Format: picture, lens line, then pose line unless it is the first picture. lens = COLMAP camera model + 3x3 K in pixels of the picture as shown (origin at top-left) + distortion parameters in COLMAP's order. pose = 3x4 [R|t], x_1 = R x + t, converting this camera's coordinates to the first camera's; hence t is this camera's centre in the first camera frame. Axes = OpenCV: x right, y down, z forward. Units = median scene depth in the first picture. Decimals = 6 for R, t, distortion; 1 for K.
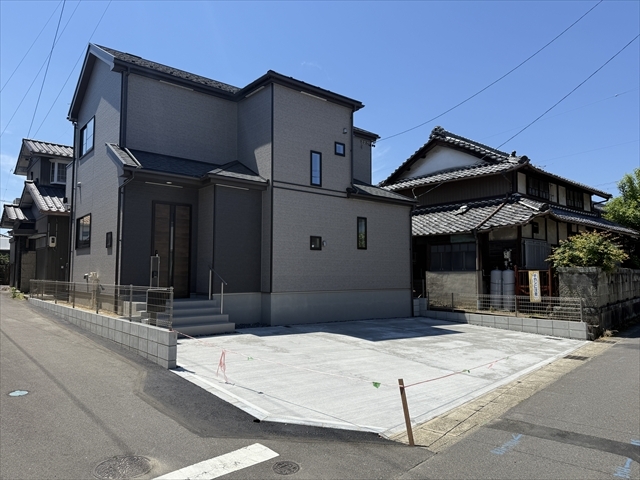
lens RADIAL K [[451.4, 0, 320.0], [0, 451.4, 240.0], [0, 0, 1]] dist [0.059206, -0.065481]
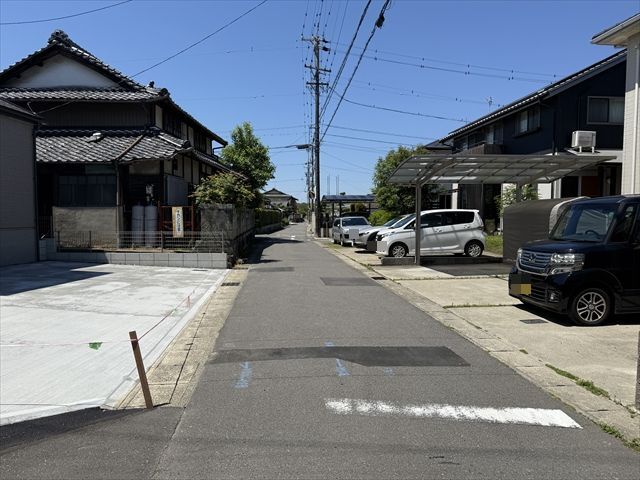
lens RADIAL K [[448.2, 0, 320.0], [0, 448.2, 240.0], [0, 0, 1]] dist [0.060519, -0.068764]
pose [[0.677821, -0.038536, 0.734216, -0.061928], [-0.058136, 0.992690, 0.105772, 0.018515], [-0.732925, -0.114379, 0.670626, 0.097284]]
